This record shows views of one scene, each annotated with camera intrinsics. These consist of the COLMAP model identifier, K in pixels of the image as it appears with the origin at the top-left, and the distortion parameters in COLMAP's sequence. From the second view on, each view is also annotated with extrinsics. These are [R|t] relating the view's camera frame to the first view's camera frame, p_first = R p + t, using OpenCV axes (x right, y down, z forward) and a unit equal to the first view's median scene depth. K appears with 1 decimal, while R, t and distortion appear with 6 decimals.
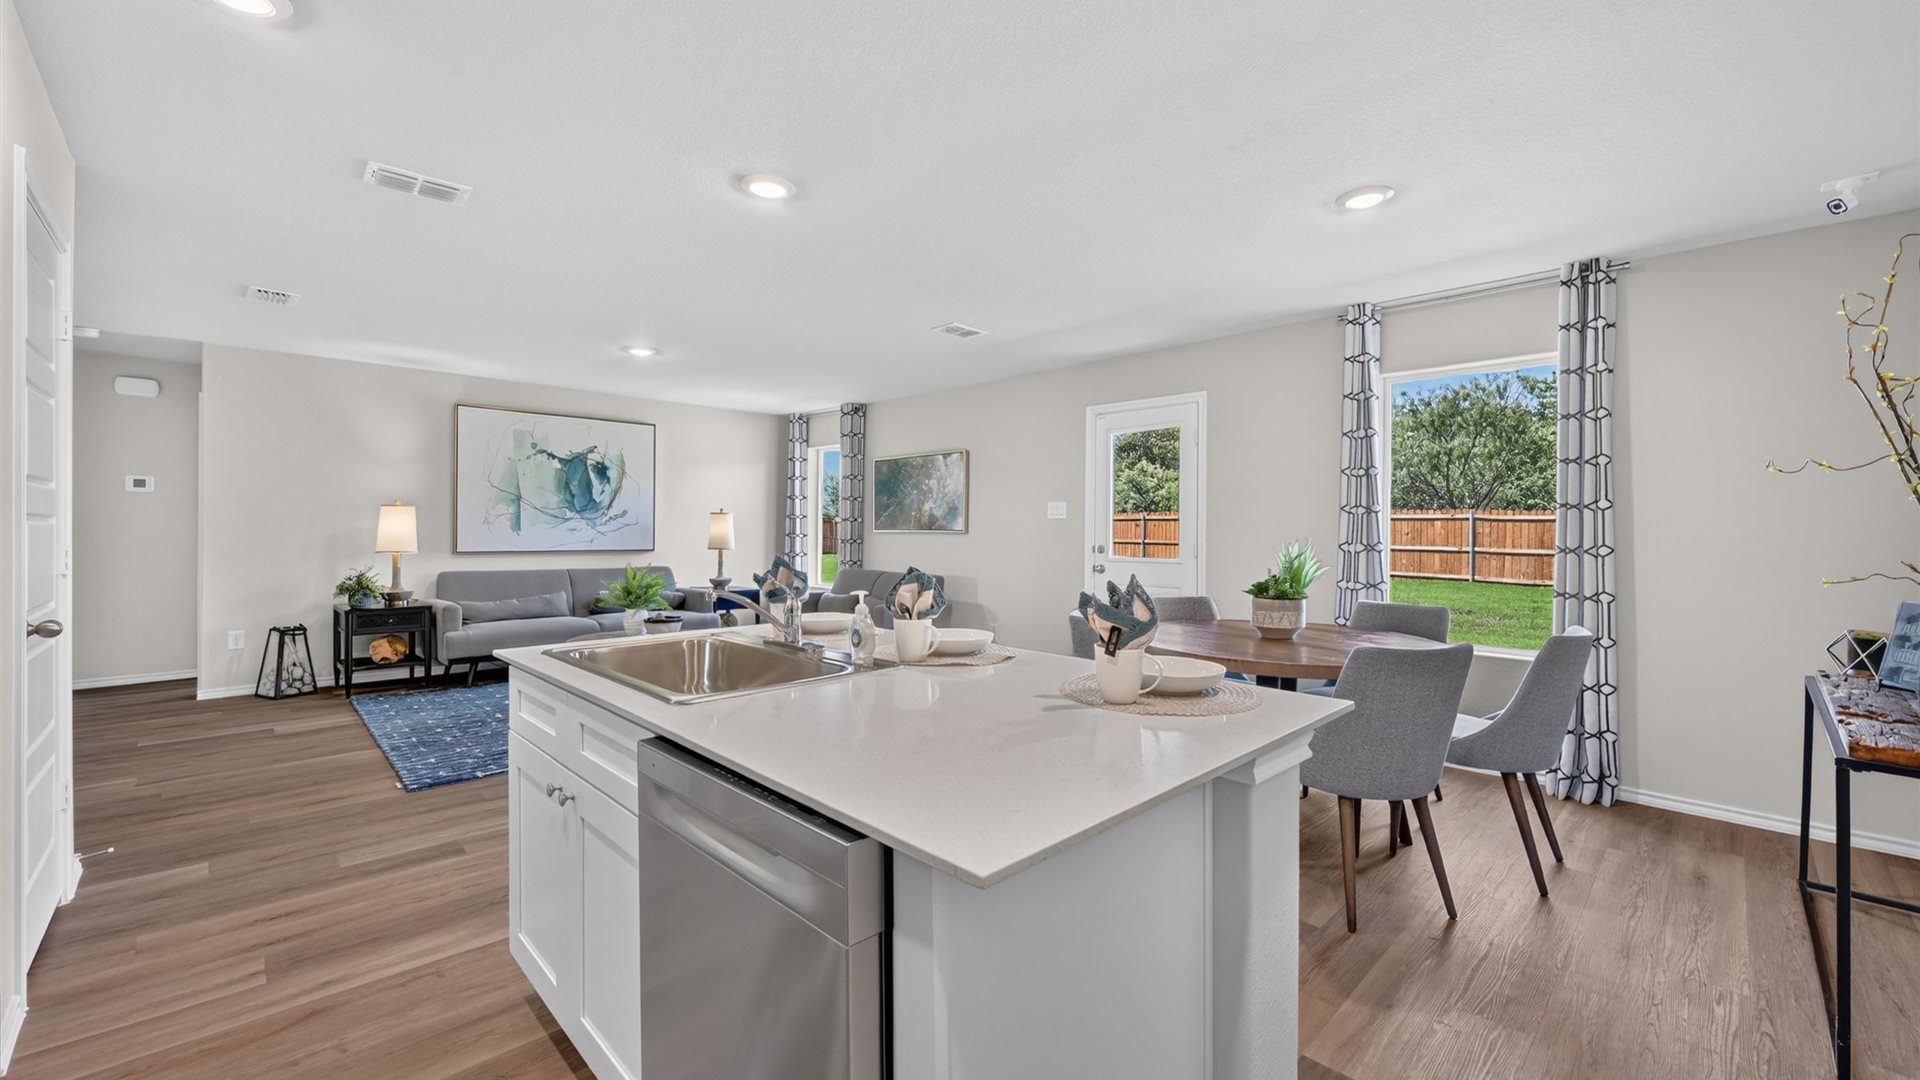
lens RADIAL K [[759.5, 0, 960.5], [0, 759.5, 529.7], [0, 0, 1]] dist [-0.005400, 0.002134]
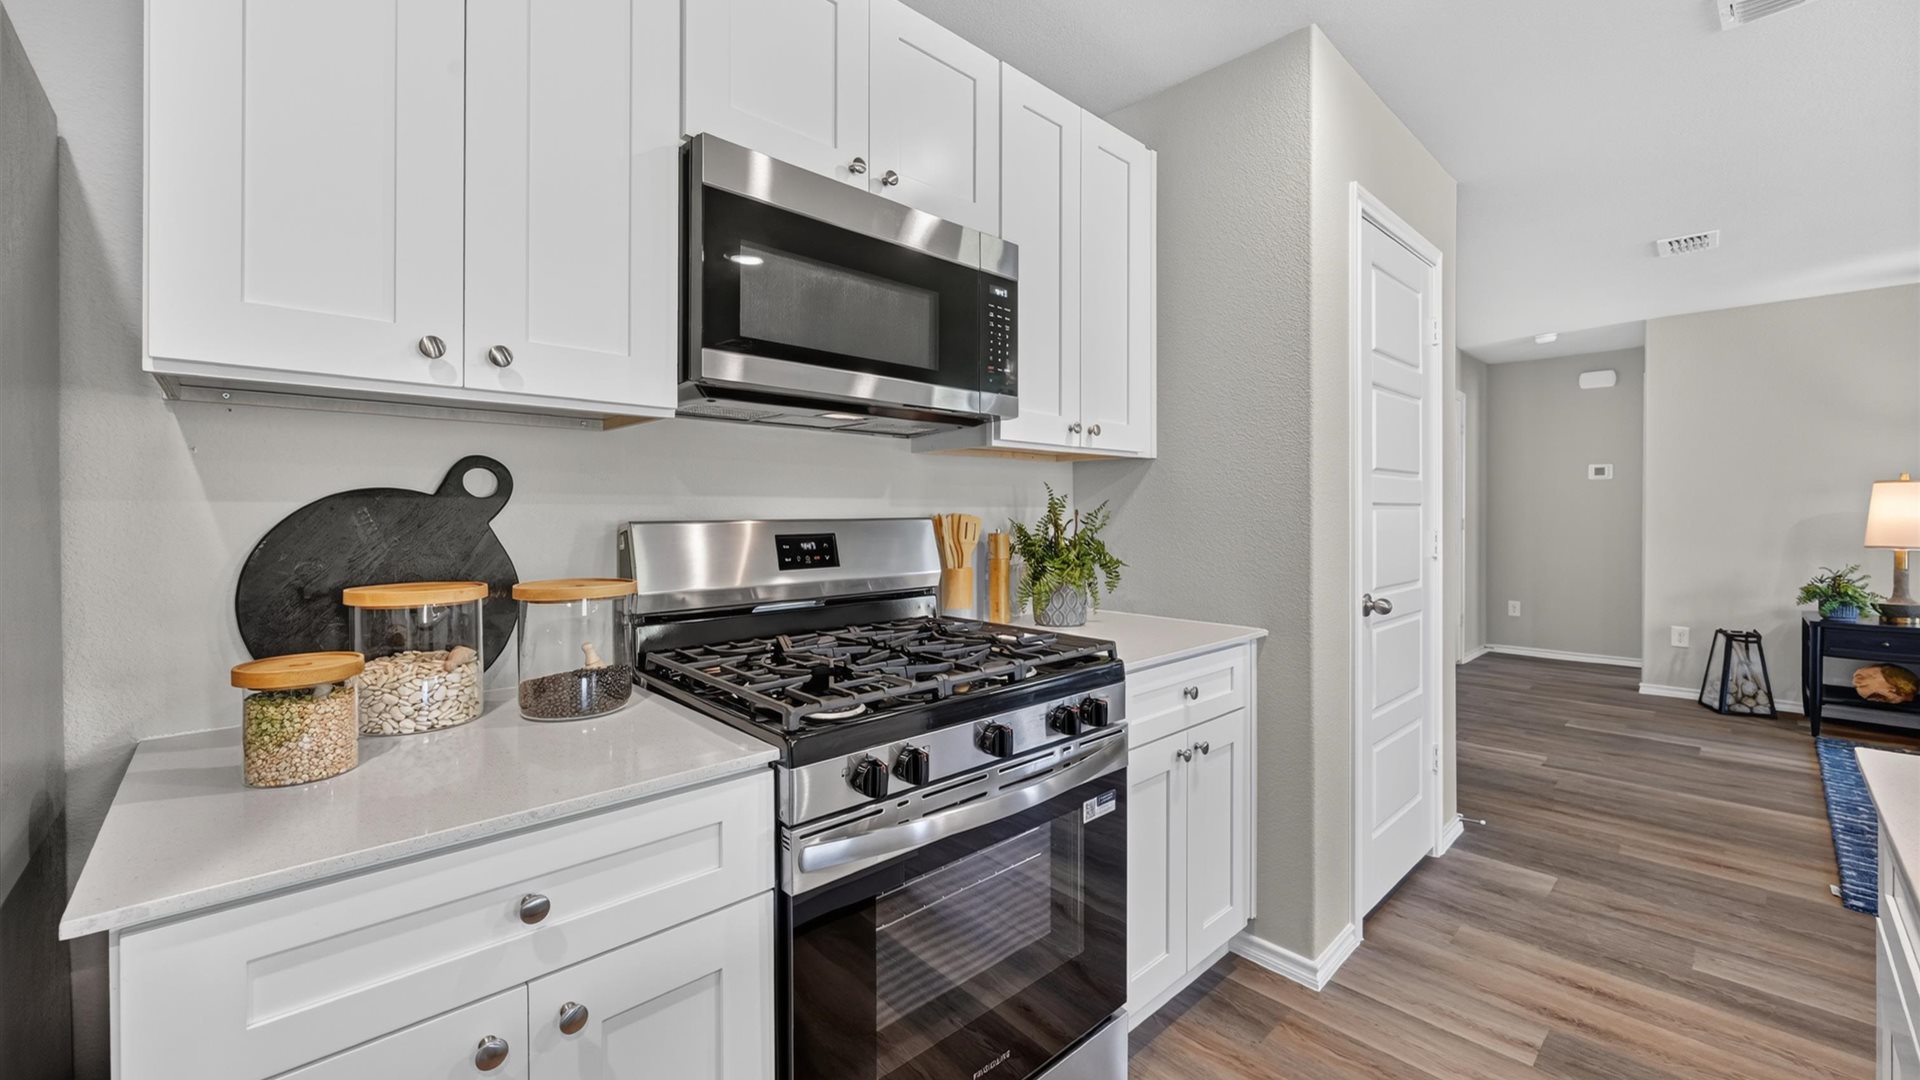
lens RADIAL K [[759.5, 0, 978.5], [0, 759.5, 511.5], [0, 0, 1]] dist [-0.005400, 0.002134]
pose [[-0.009328, -0.004709, -0.999945, -0.032442], [0.000103, 0.999989, -0.004710, -0.001501], [0.999956, -0.000147, -0.009327, 0.158205]]
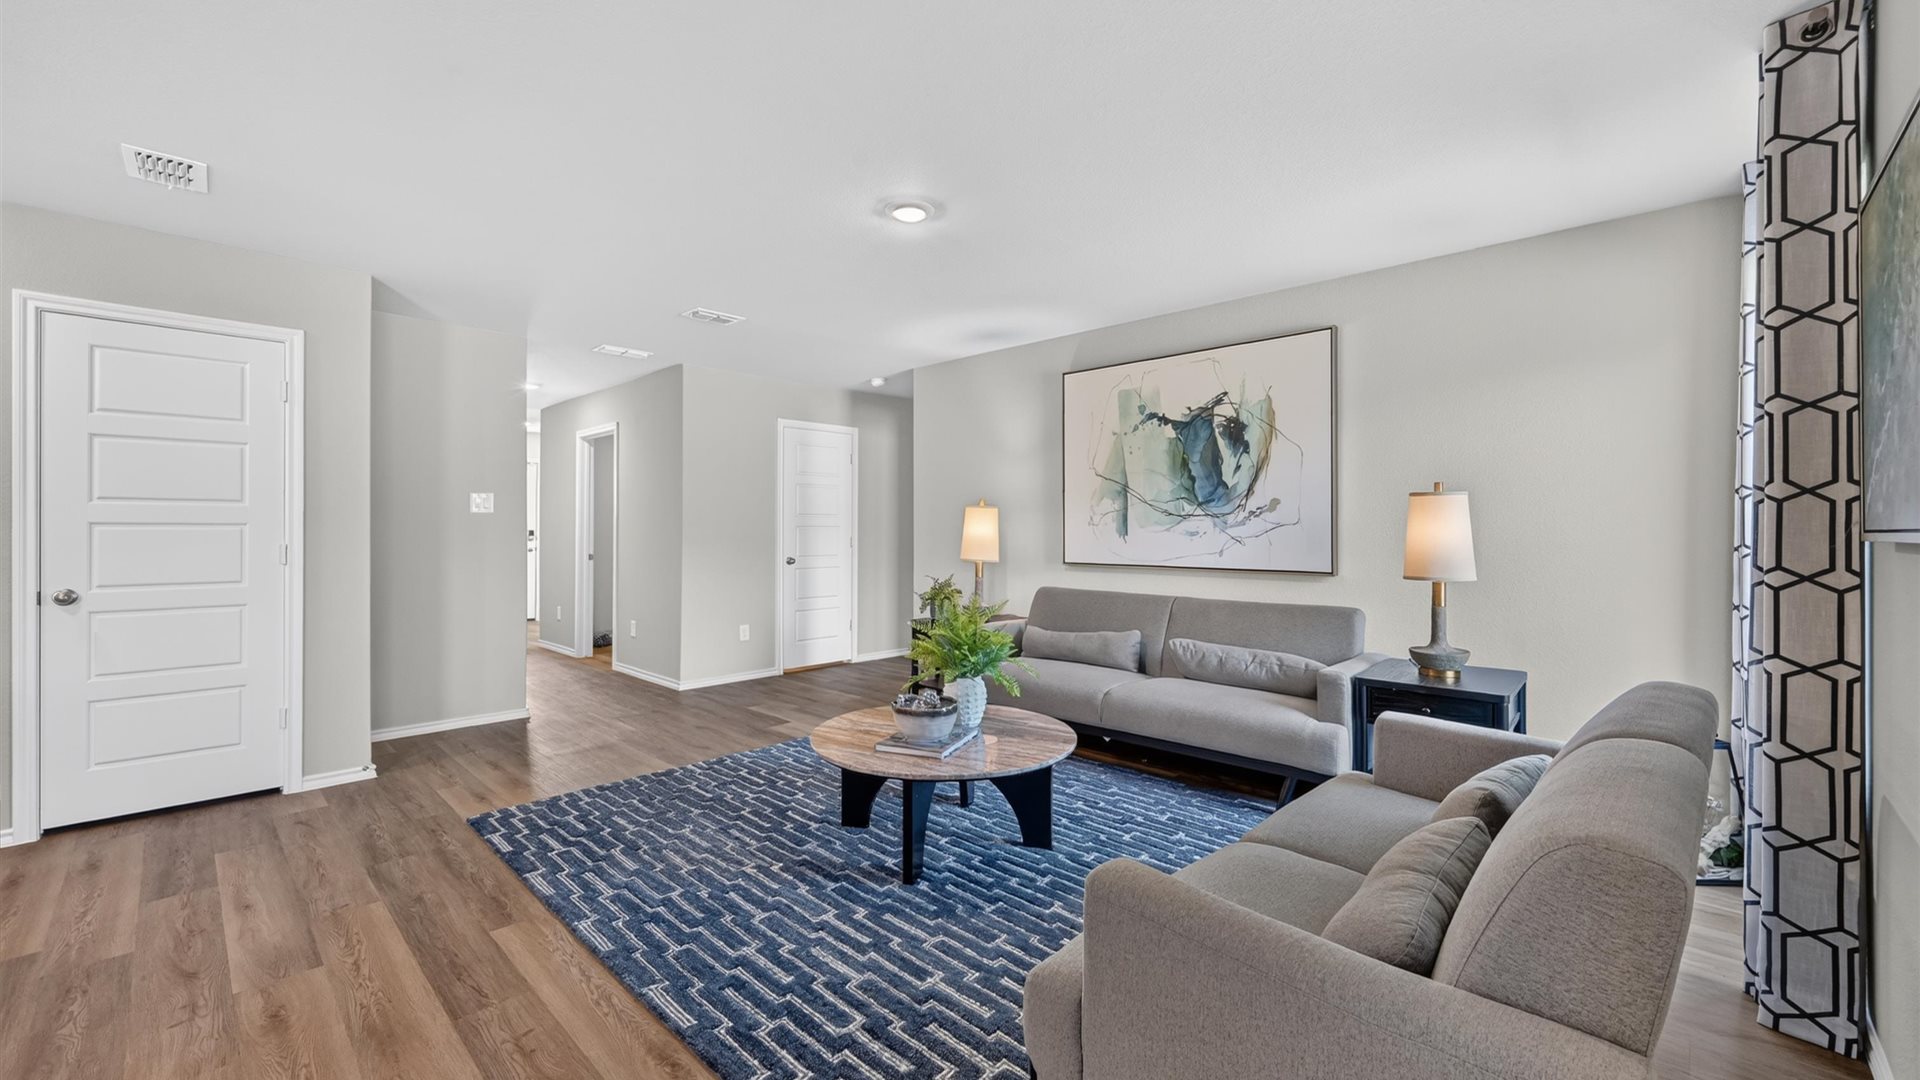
lens RADIAL K [[759.5, 0, 958.1], [0, 759.5, 537.0], [0, 0, 1]] dist [-0.005400, 0.002134]
pose [[0.021687, 0.005210, -0.999751, 0.137508], [0.002954, 0.999982, 0.005275, -0.001730], [0.999760, -0.003068, 0.021671, 1.036573]]
